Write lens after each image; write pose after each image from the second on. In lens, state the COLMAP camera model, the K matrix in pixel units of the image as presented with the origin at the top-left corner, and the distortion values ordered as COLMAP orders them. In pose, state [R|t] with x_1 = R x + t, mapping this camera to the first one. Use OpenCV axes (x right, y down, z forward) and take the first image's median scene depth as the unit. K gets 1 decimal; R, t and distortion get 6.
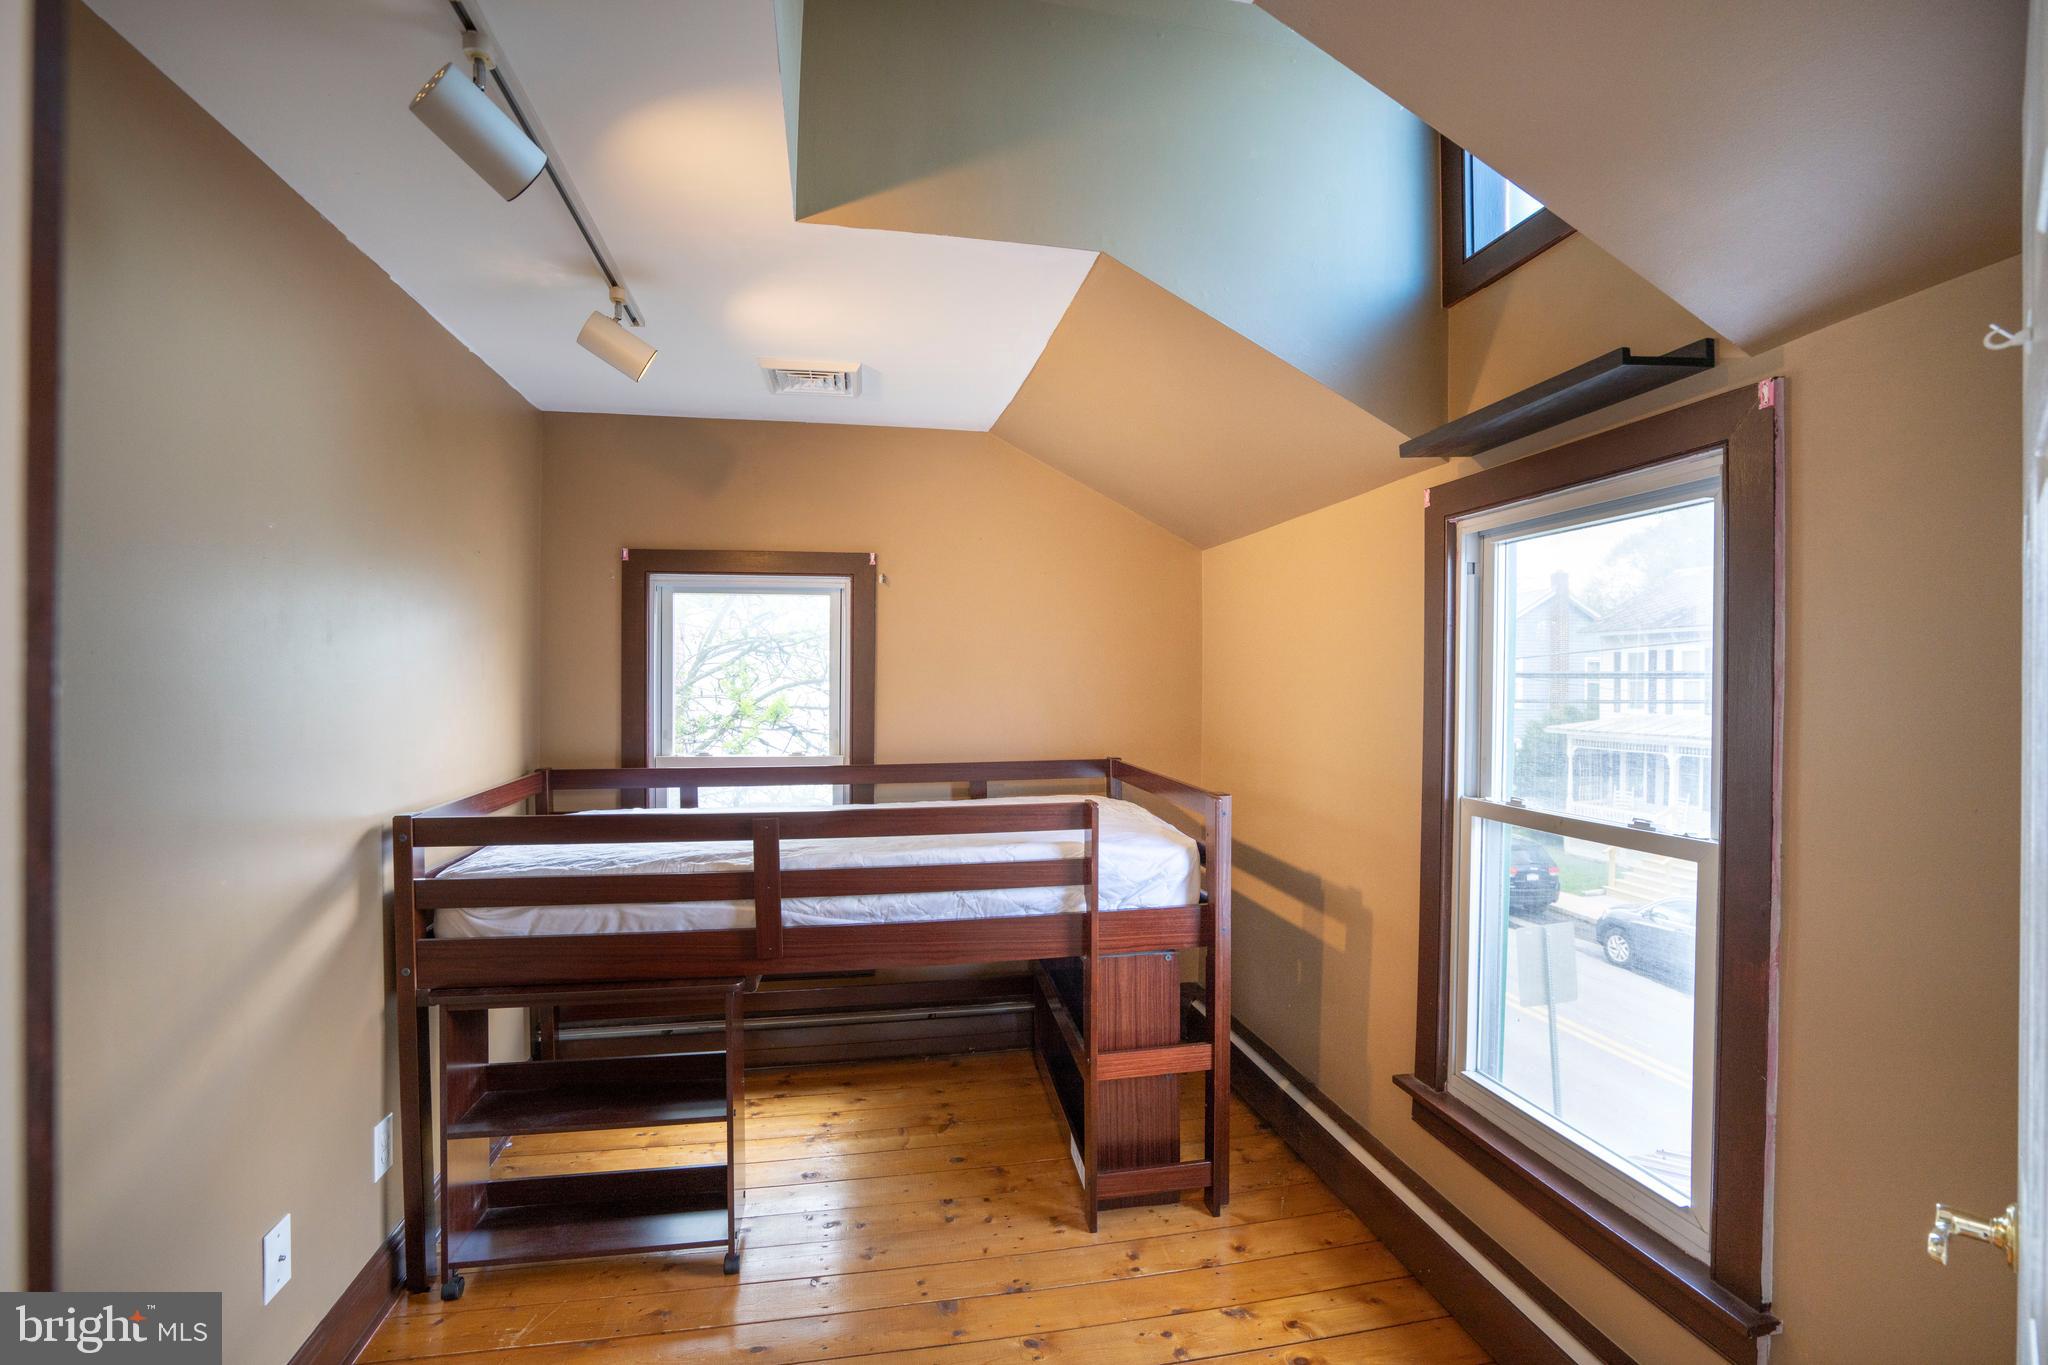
lens RADIAL K [[946.4, 0, 1018.9], [0, 946.4, 687.6], [0, 0, 1]] dist [-0.063247, 0.026788]
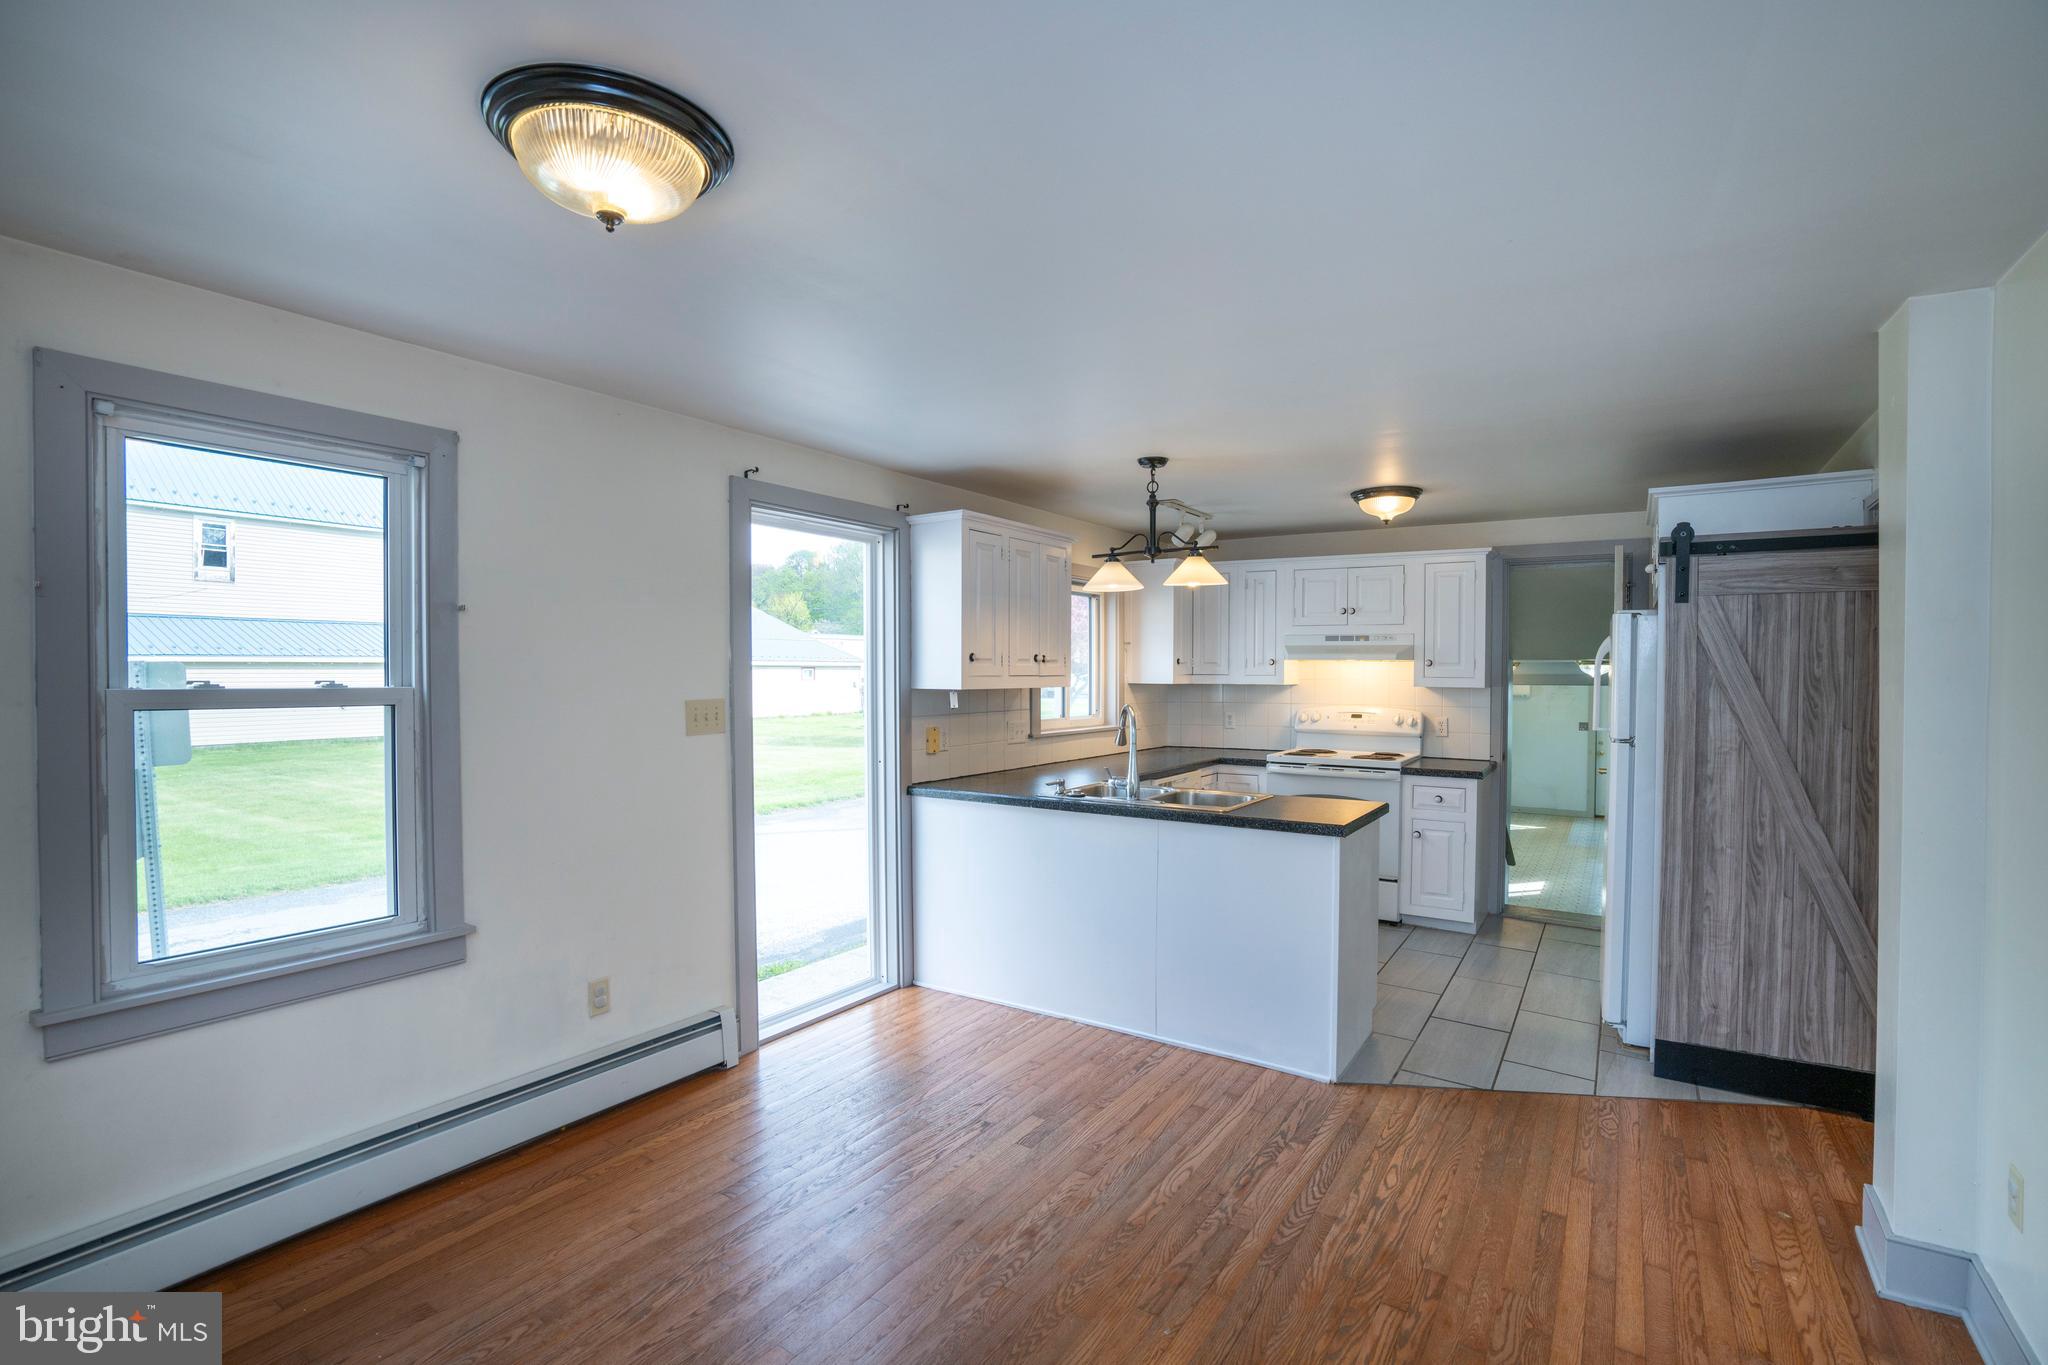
lens RADIAL K [[946.4, 0, 1018.9], [0, 946.4, 687.6], [0, 0, 1]] dist [-0.063247, 0.026788]
pose [[-0.716313, -0.017013, 0.697572, -0.846461], [-0.004761, 0.999799, 0.019496, 0.088129], [-0.697763, 0.010644, -0.716250, 0.973879]]
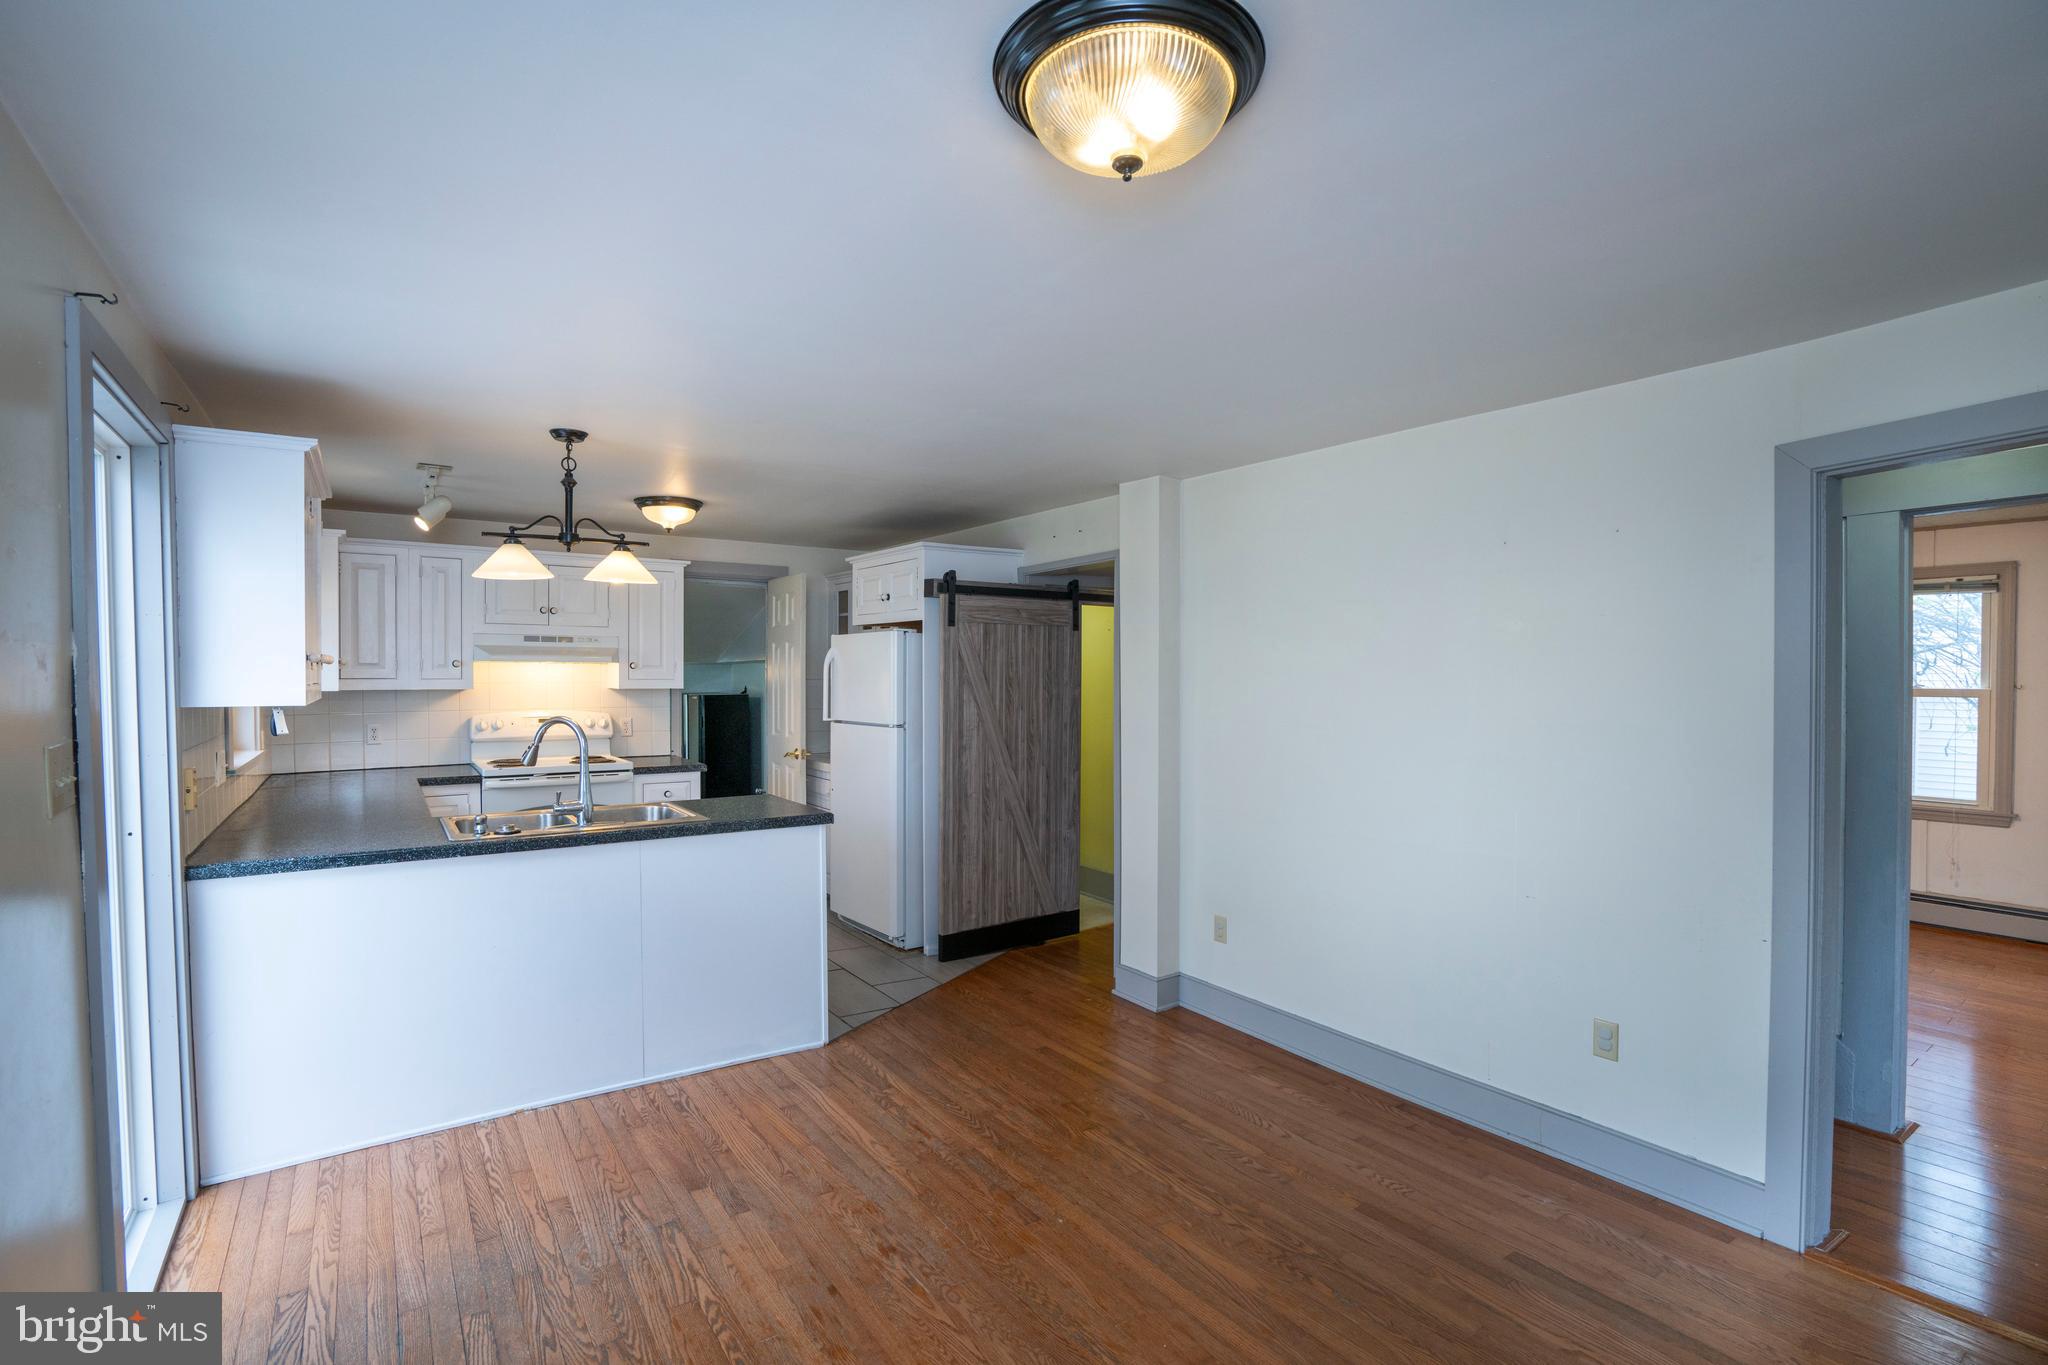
lens RADIAL K [[946.4, 0, 1018.9], [0, 946.4, 687.6], [0, 0, 1]] dist [-0.063247, 0.026788]
pose [[-0.911018, 0.002734, -0.412357, 0.190064], [-0.004333, 0.999859, 0.016202, 0.080531], [0.412343, 0.016547, -0.910878, 1.217932]]
